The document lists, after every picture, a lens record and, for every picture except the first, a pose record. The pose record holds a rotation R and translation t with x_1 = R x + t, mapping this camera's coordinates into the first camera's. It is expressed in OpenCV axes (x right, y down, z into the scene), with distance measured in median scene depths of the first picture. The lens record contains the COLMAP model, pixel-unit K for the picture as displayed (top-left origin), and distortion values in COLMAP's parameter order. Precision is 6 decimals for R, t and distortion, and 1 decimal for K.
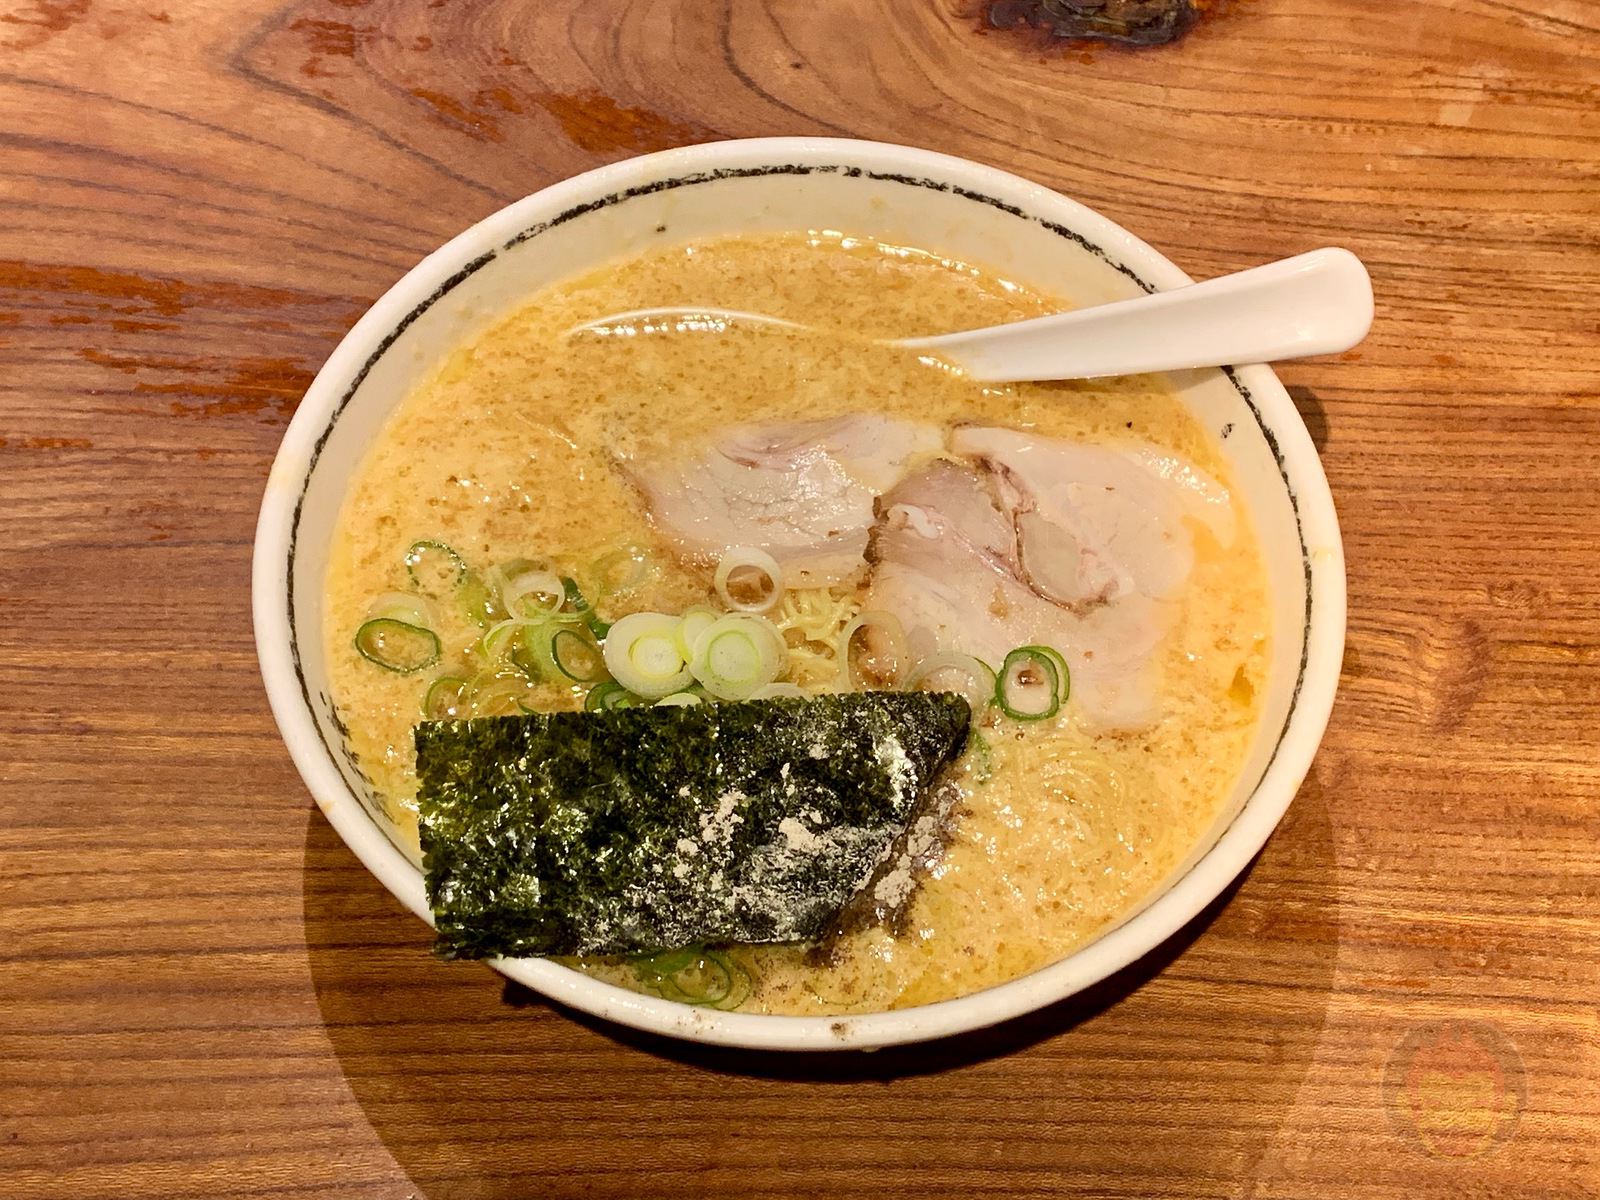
lens RADIAL K [[2427.2, 0, 800.0], [0, 2427.2, 600.0], [0, 0, 1]] dist [0.001581, 0.038140]
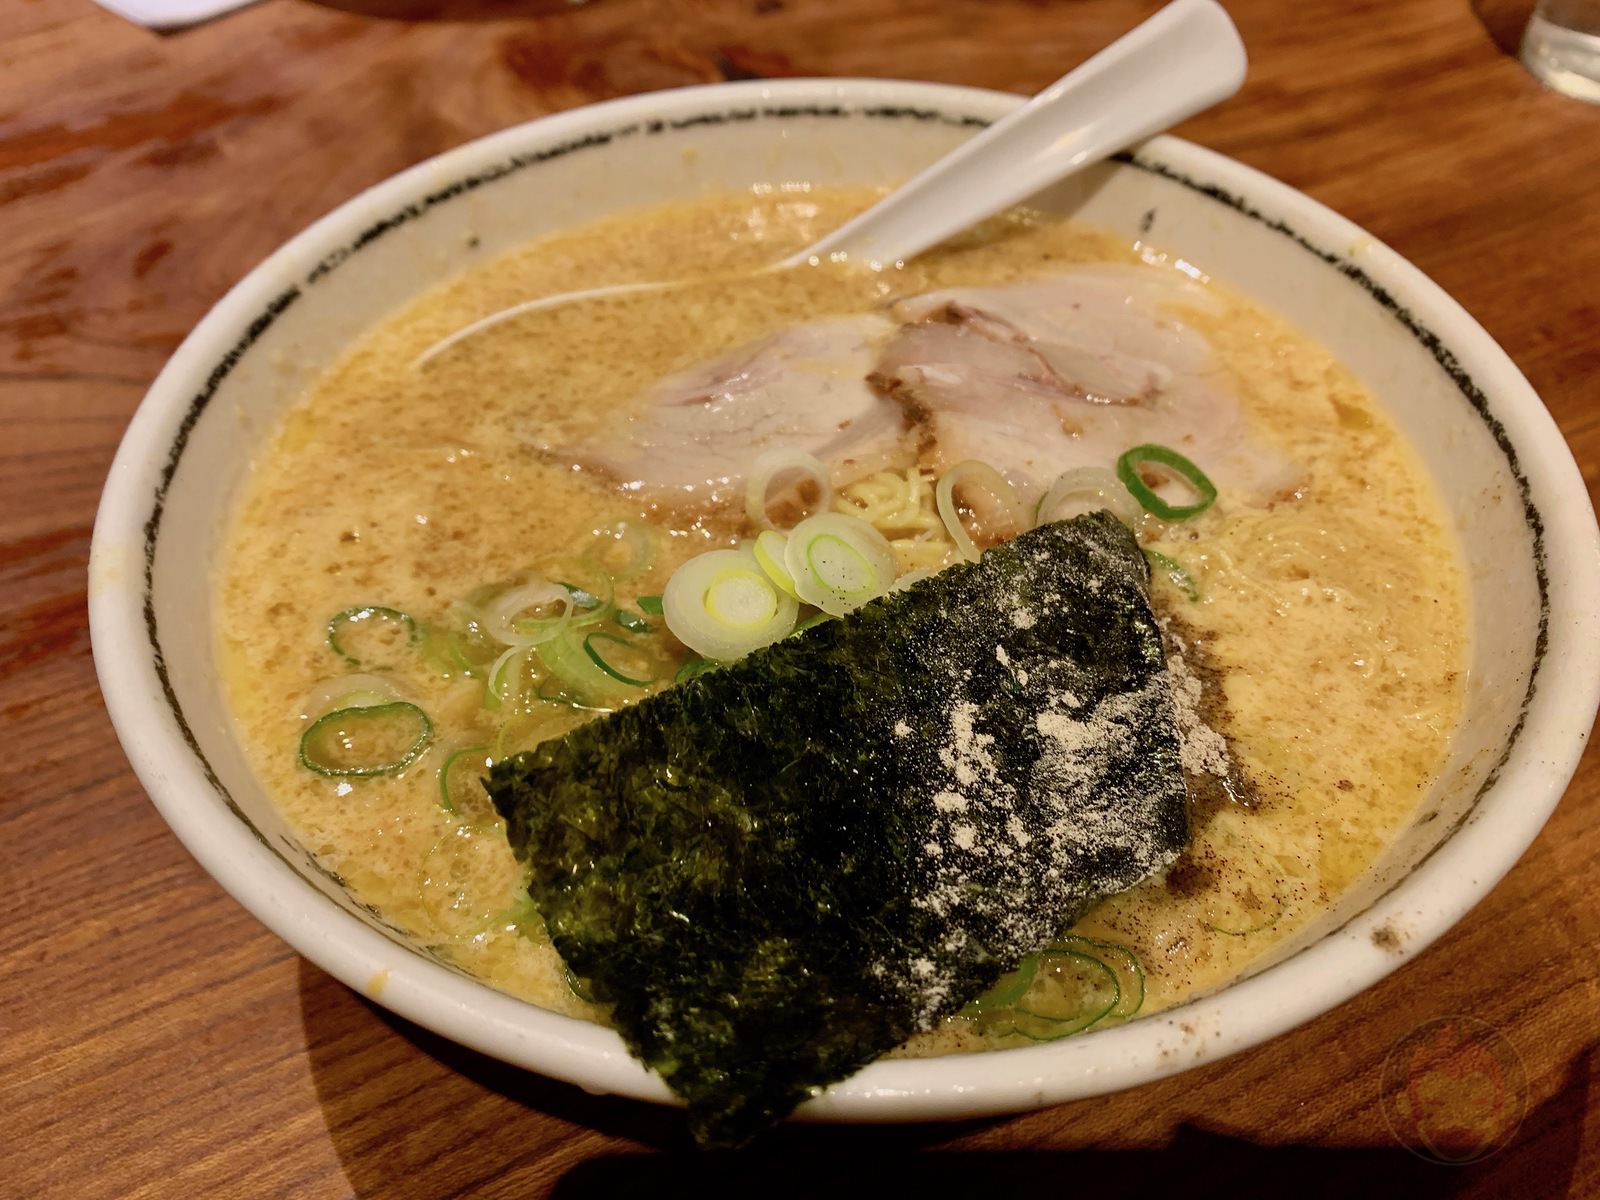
lens RADIAL K [[1332.0, 0, 793.9], [0, 1332.0, 530.4], [0, 0, 1]] dist [0.080404, -0.325578]
pose [[0.889707, -0.331601, 0.313788, -0.165926], [0.393186, 0.905861, -0.157544, 0.074328], [-0.232007, 0.263545, 0.936332, 0.646293]]
